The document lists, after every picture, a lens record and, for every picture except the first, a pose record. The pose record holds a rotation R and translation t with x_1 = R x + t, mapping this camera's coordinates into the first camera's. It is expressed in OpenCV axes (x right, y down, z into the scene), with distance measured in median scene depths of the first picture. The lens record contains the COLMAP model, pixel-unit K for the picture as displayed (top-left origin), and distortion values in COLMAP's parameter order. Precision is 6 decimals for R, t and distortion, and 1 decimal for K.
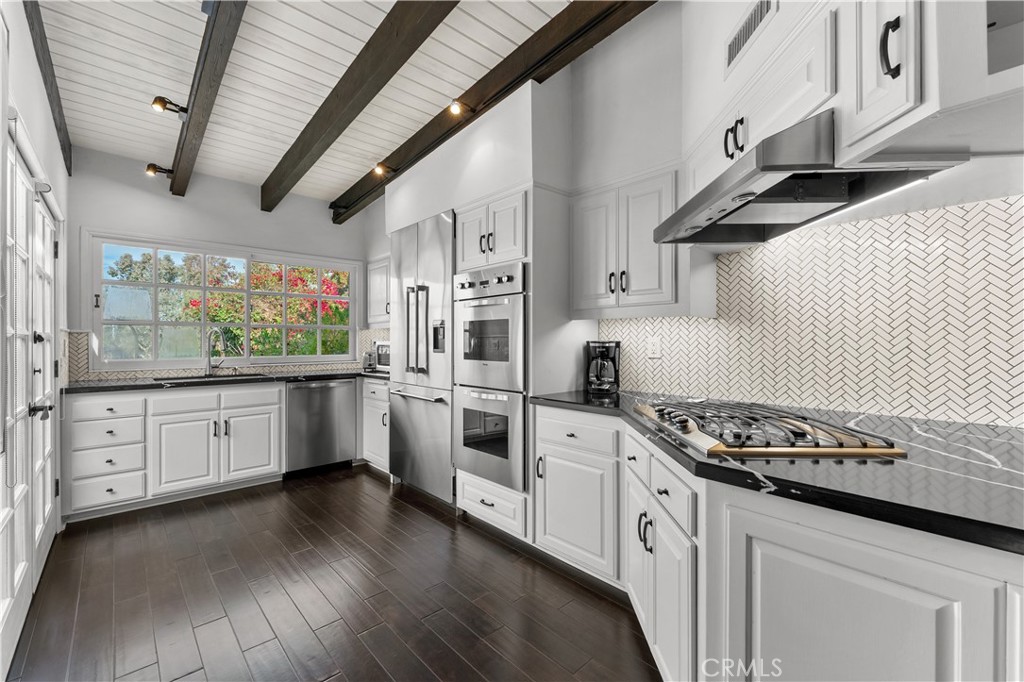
lens RADIAL K [[433.2, 0, 512.6], [0, 433.2, 341.7], [0, 0, 1]] dist [0.000443, -0.000017]
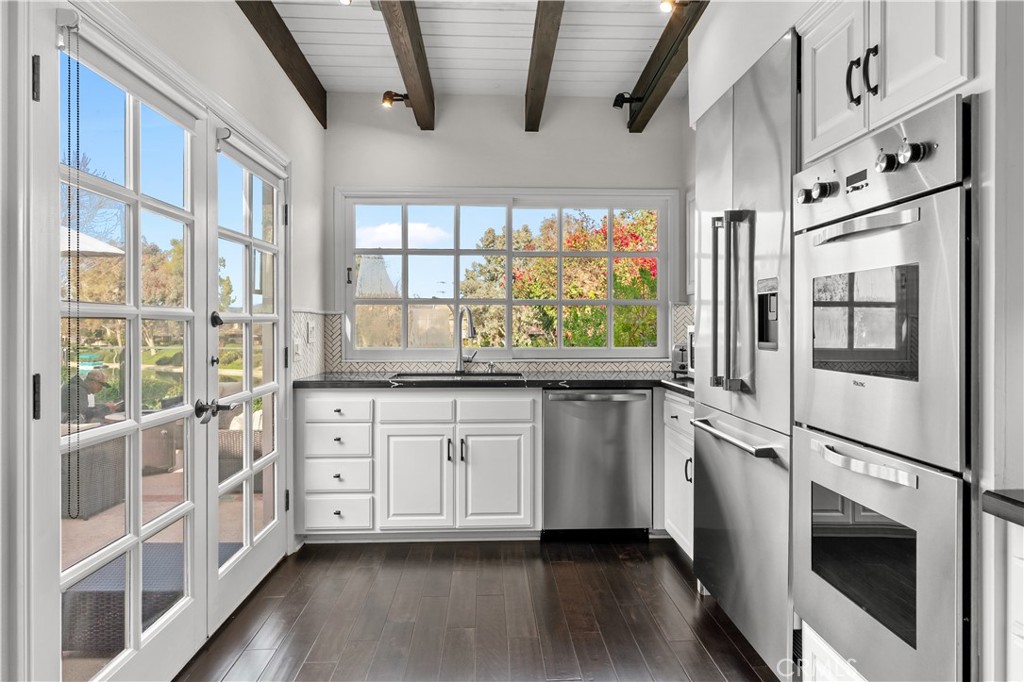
lens RADIAL K [[638.1, 0, 512.6], [0, 638.1, 325.4], [0, 0, 1]] dist [0.007751, -0.000211]
pose [[0.760261, 0.001860, -0.649615, 0.065203], [-0.003447, 0.999993, -0.001170, 0.000638], [0.649609, 0.003129, 0.760262, 0.297300]]
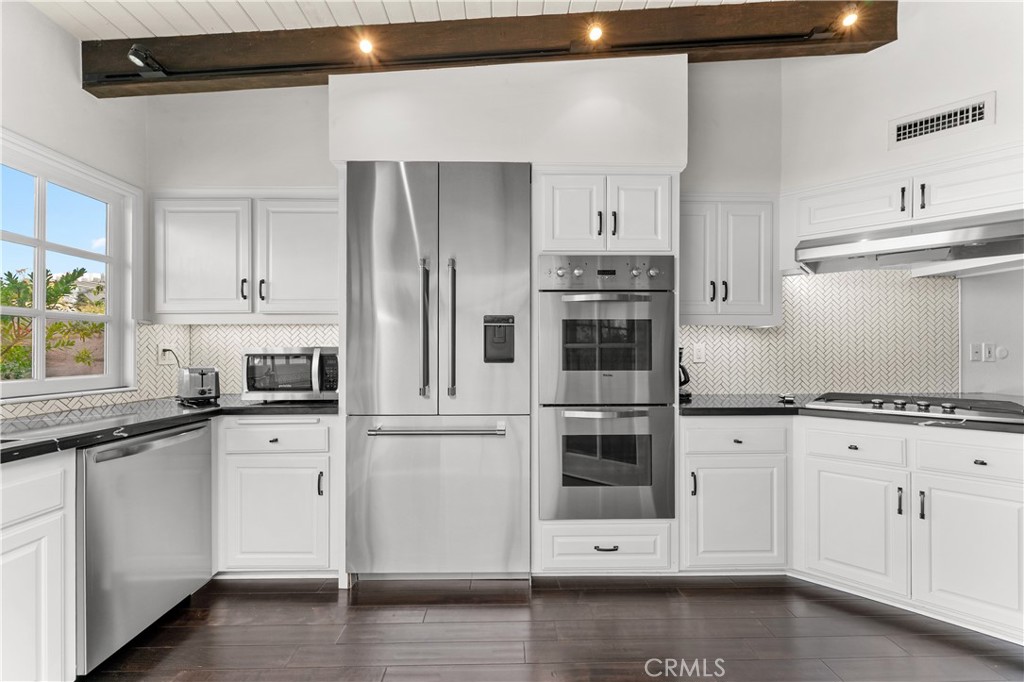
lens RADIAL K [[404.8, 0, 507.2], [0, 404.8, 354.5], [0, 0, 1]] dist [0.004310, 0.000385]
pose [[0.663649, -0.001429, 0.748042, -0.631634], [0.002730, 0.999996, -0.000512, 0.011924], [-0.748039, 0.002382, 0.663651, 0.548269]]
